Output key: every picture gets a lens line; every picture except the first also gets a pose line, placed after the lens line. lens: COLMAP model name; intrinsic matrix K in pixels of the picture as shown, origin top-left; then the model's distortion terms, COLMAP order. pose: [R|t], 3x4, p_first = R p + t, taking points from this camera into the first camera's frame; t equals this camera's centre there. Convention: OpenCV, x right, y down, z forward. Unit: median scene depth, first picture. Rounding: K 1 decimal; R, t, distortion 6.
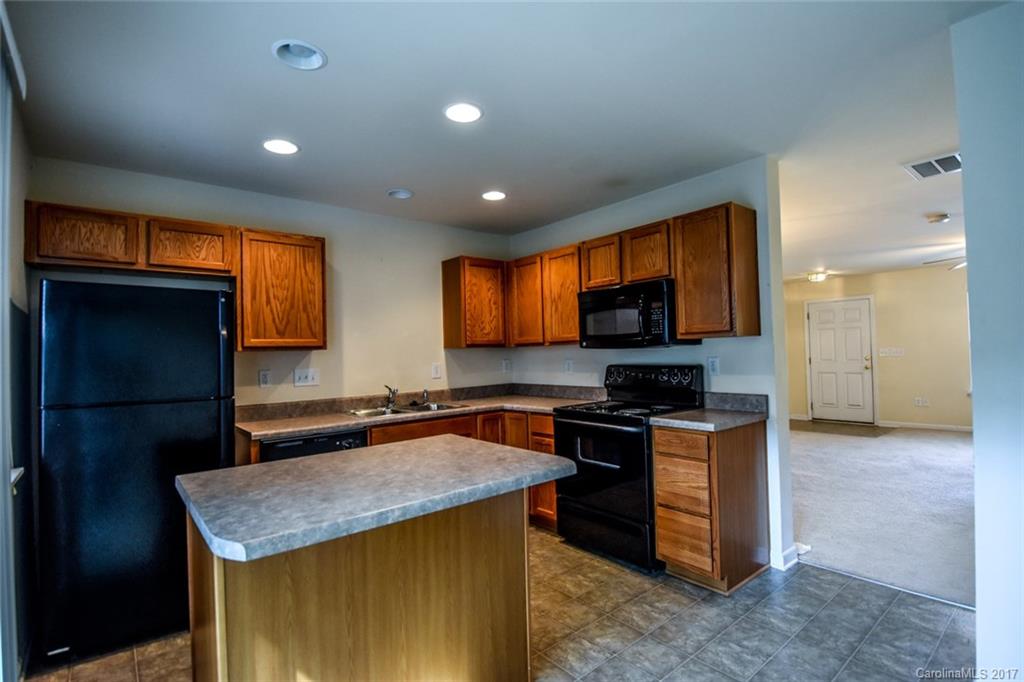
lens RADIAL K [[492.3, 0, 514.5], [0, 492.3, 343.6], [0, 0, 1]] dist [0.013958, -0.001415]
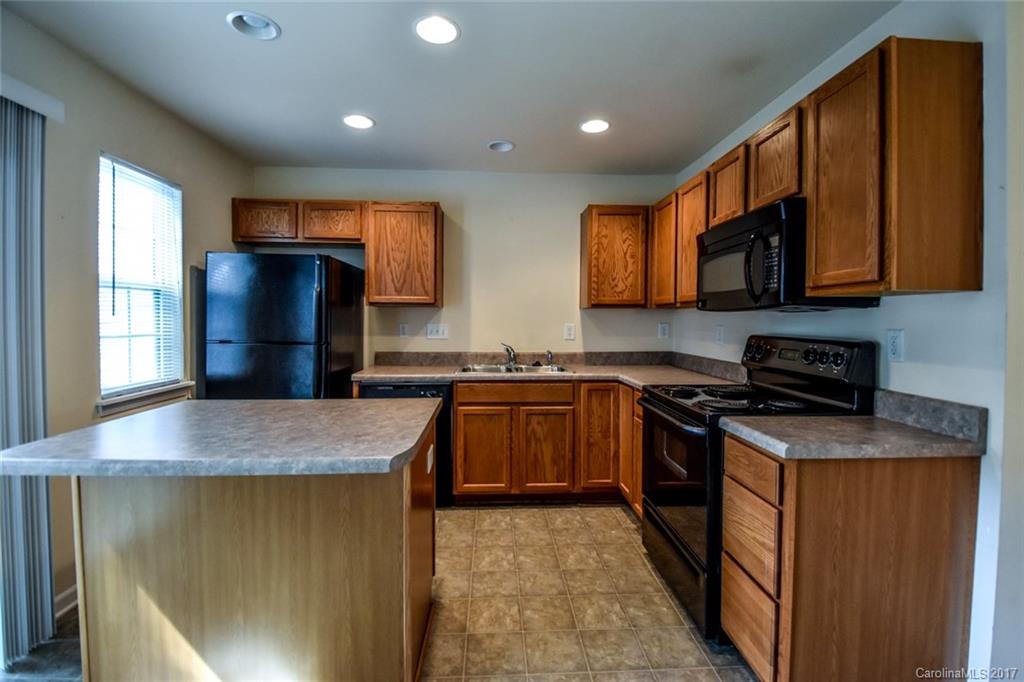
lens RADIAL K [[455.0, 0, 505.5], [0, 455.0, 328.2], [0, 0, 1]] dist [-0.003447, -0.004941]
pose [[0.795019, 0.044658, -0.604939, 0.356271], [-0.016081, 0.998487, 0.052578, 0.005437], [0.606372, -0.032072, 0.794534, 0.308958]]
